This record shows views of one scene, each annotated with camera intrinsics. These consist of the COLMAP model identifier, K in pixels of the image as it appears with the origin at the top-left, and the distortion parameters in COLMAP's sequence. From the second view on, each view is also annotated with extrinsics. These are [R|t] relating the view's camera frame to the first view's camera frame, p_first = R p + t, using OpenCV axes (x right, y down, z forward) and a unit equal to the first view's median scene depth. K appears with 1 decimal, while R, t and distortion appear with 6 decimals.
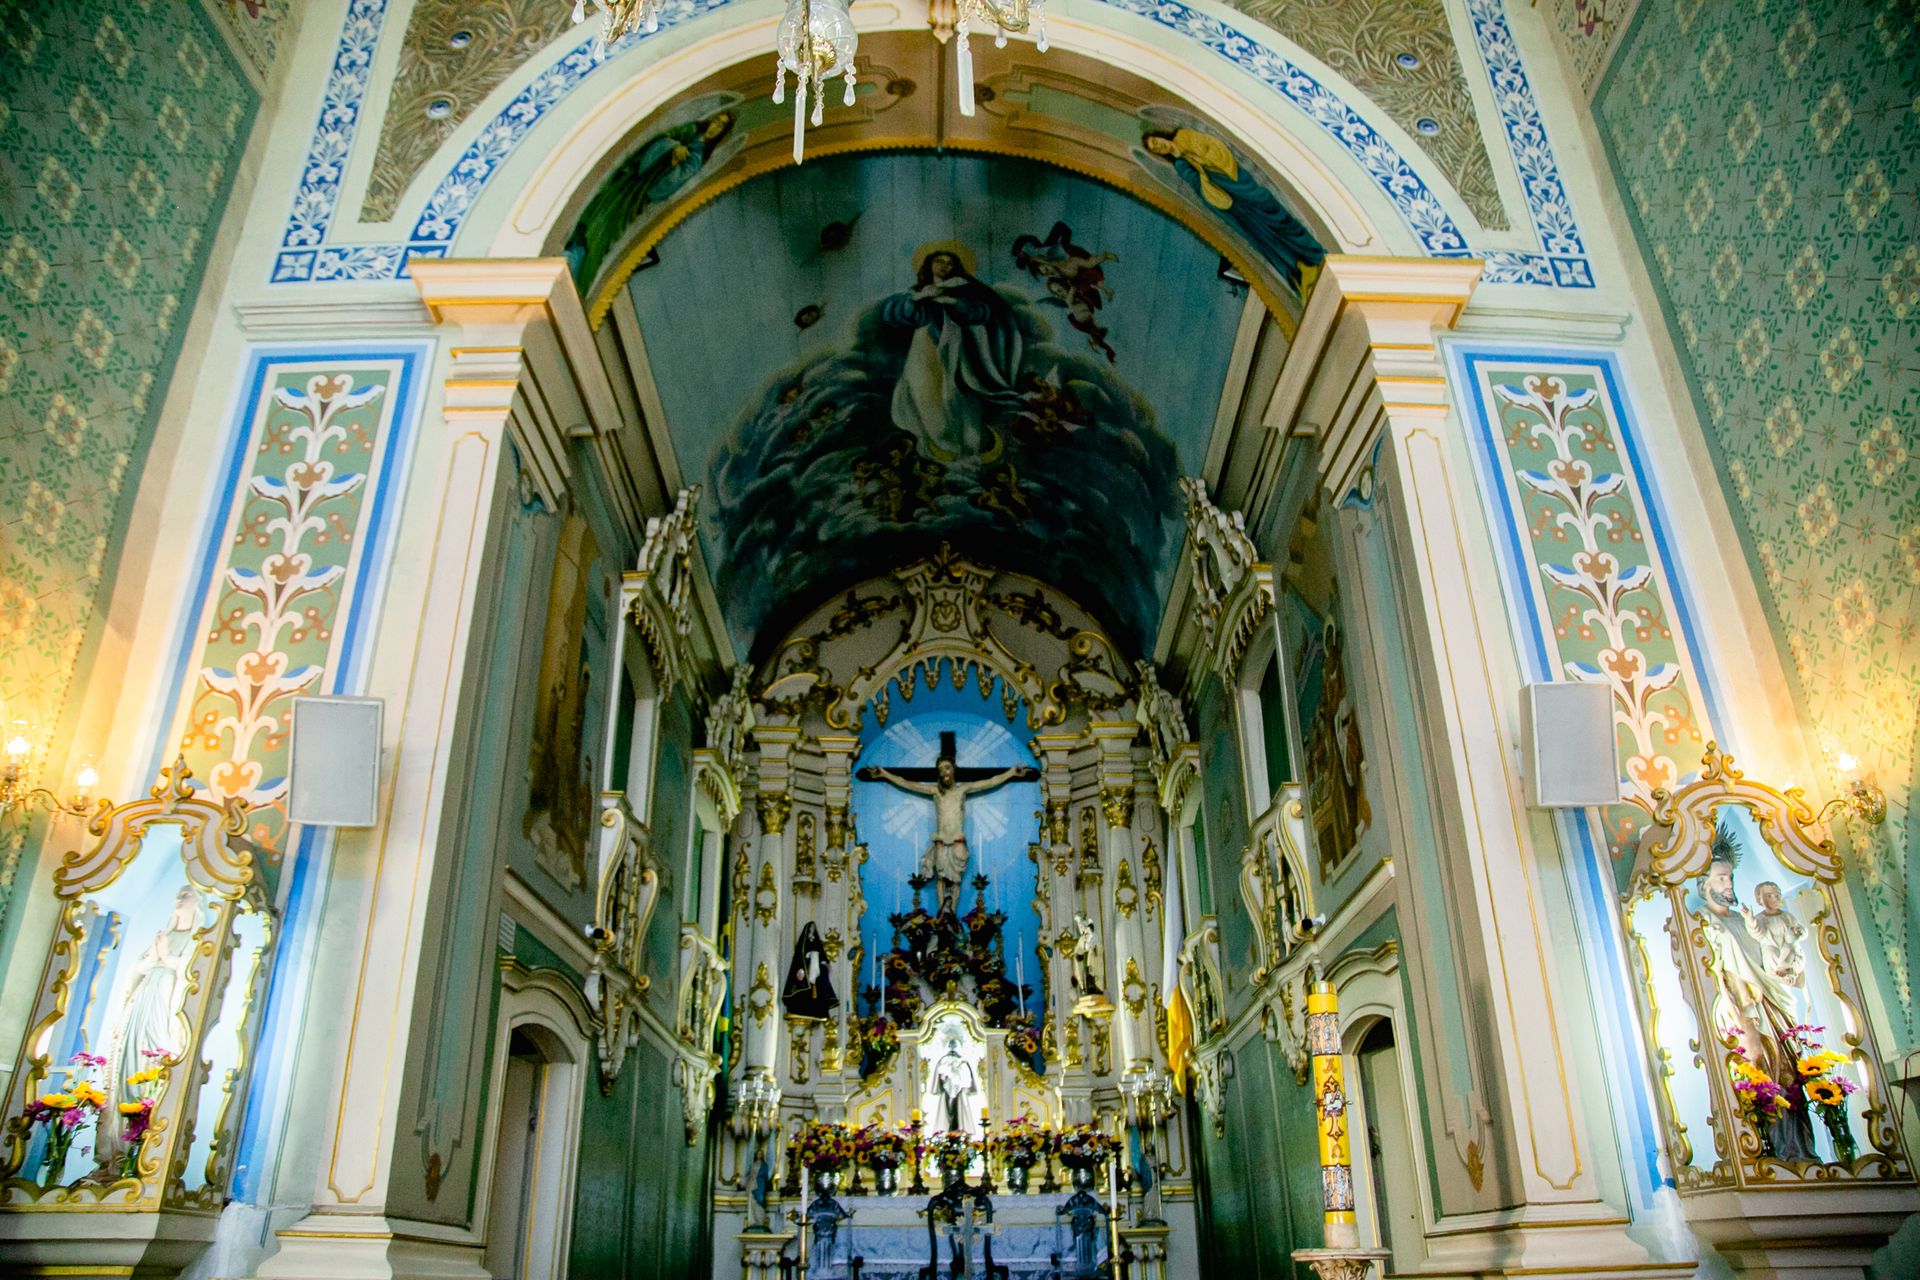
lens RADIAL K [[1349.1, 0, 960.0], [0, 1349.1, 640.0], [0, 0, 1]] dist [-0.084511, 0.009885]
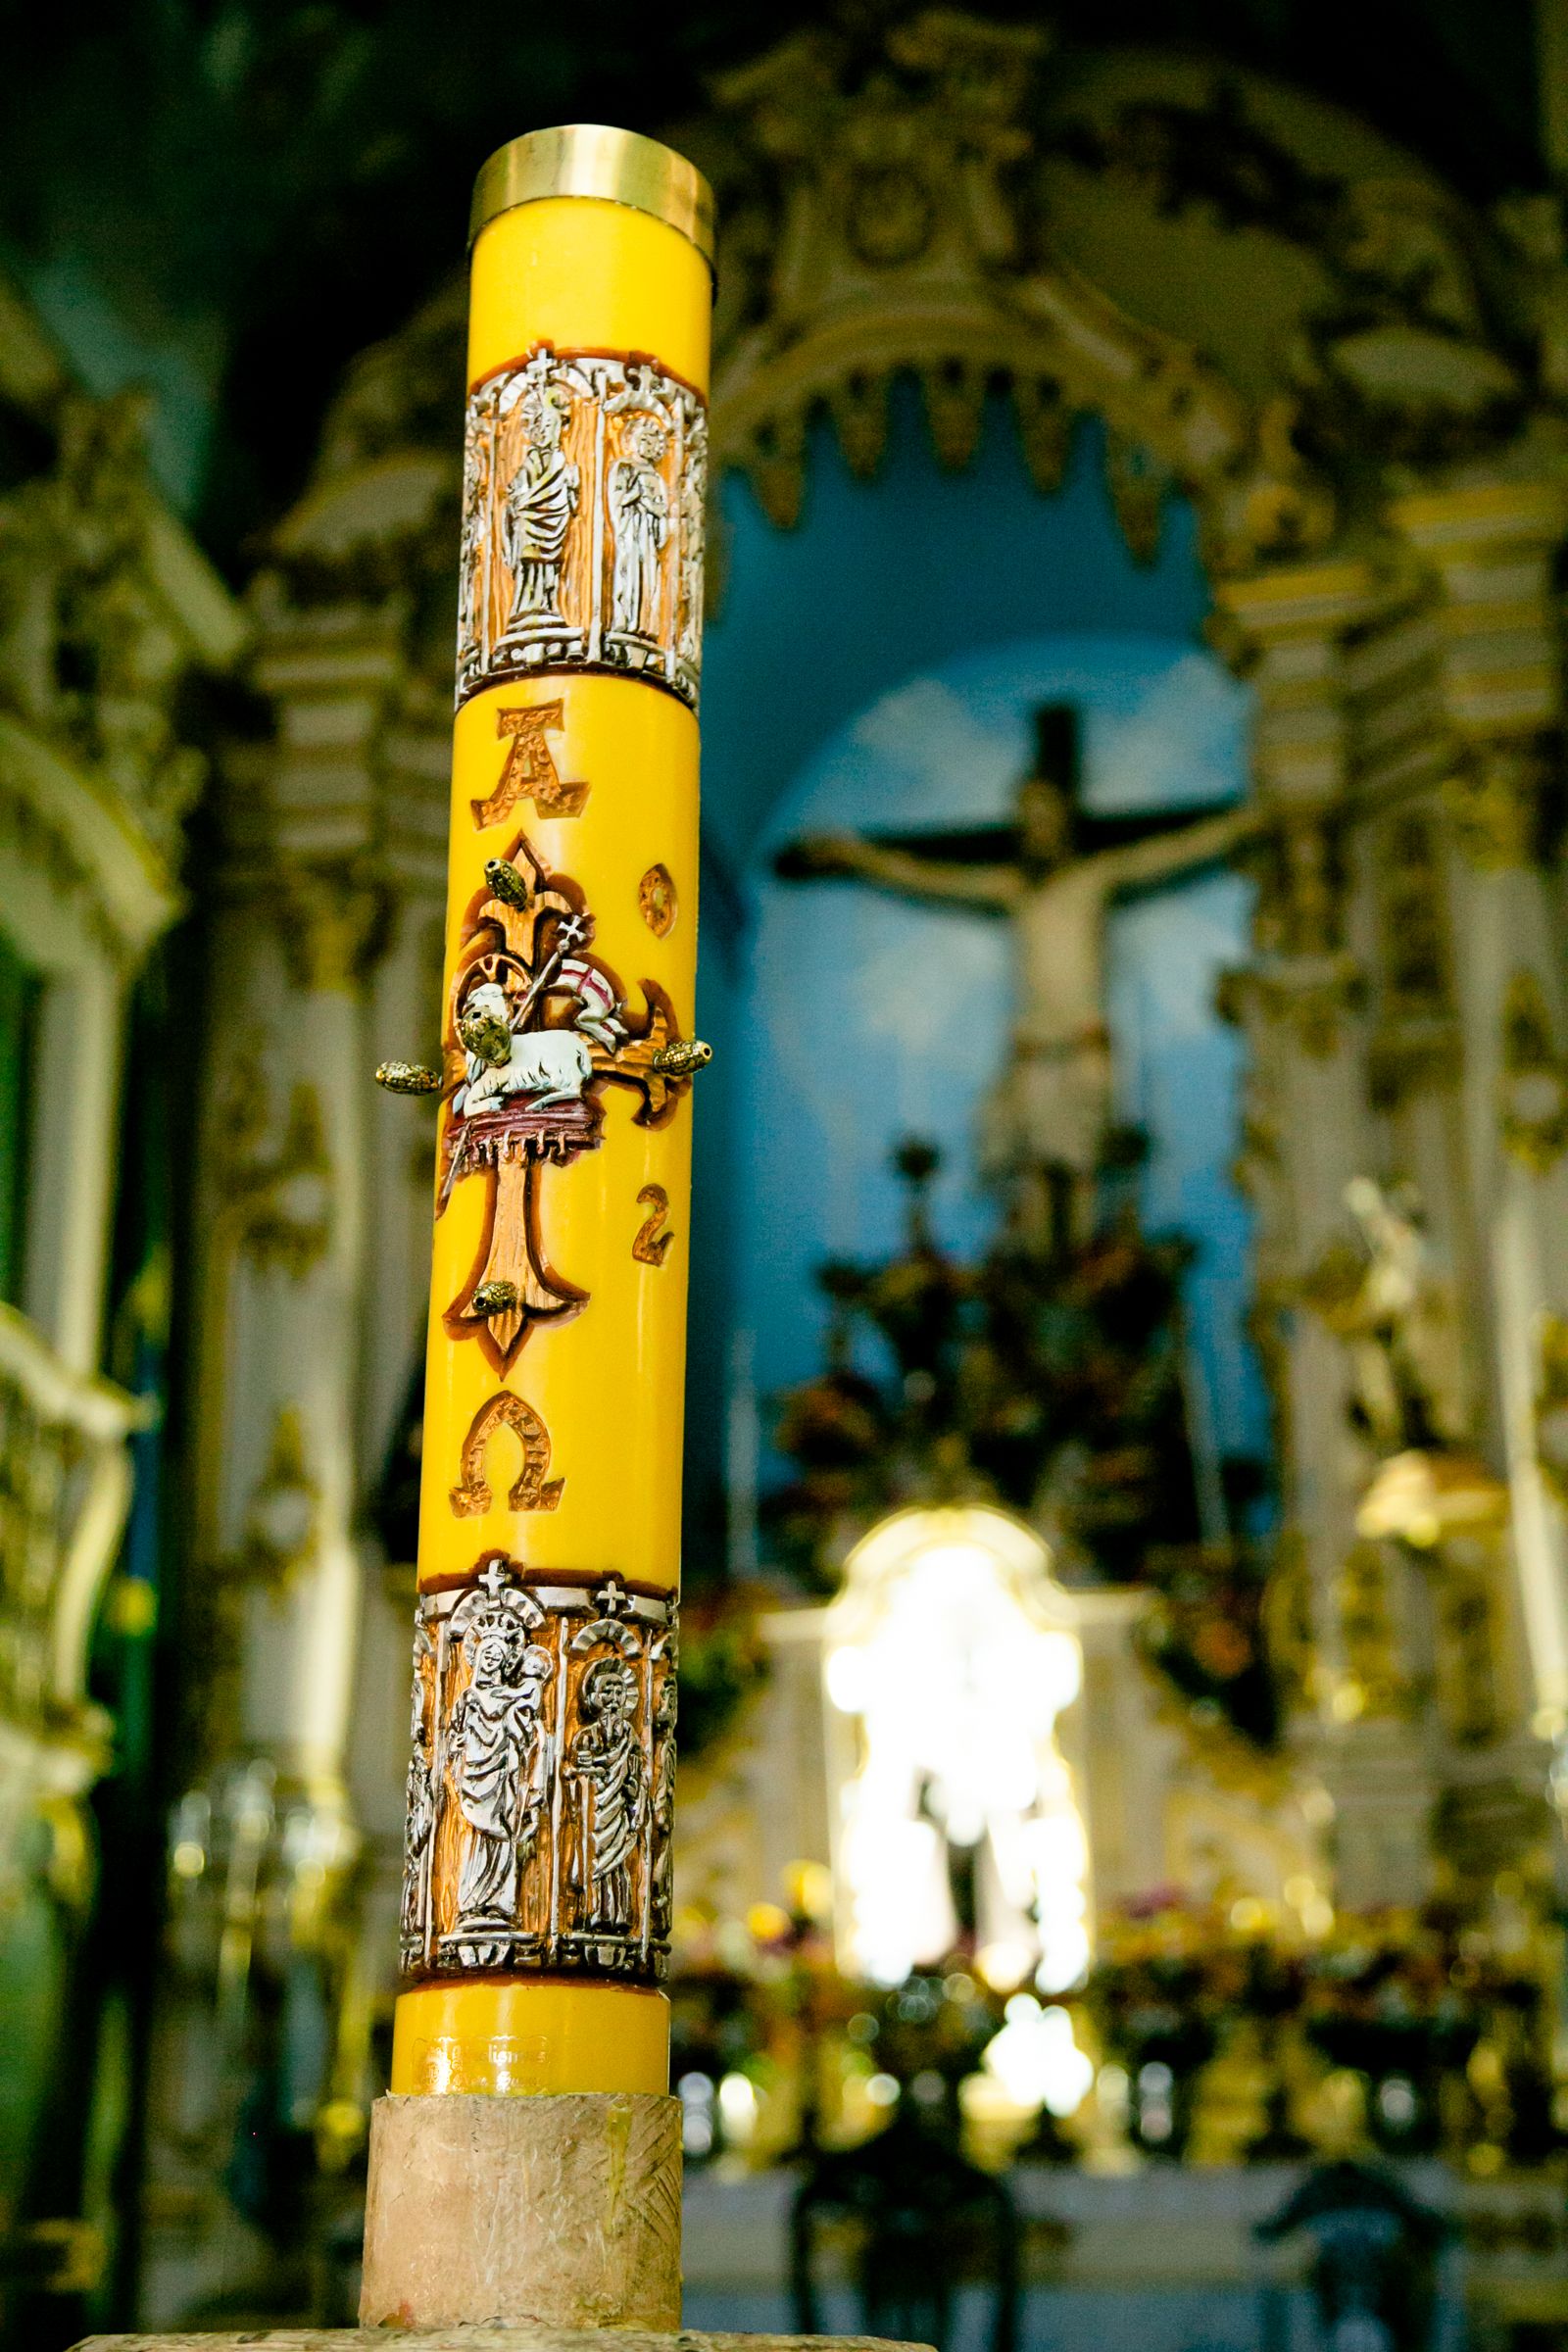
lens RADIAL K [[3504.4, 0, 784.0], [0, 3504.4, 1176.0], [0, 0, 1]] dist [0.228228, -0.071842]
pose [[0.972991, -0.070970, -0.219664, 0.131259], [0.094245, 0.990778, 0.097347, 0.119355], [0.210729, -0.115420, 0.970707, 0.257160]]
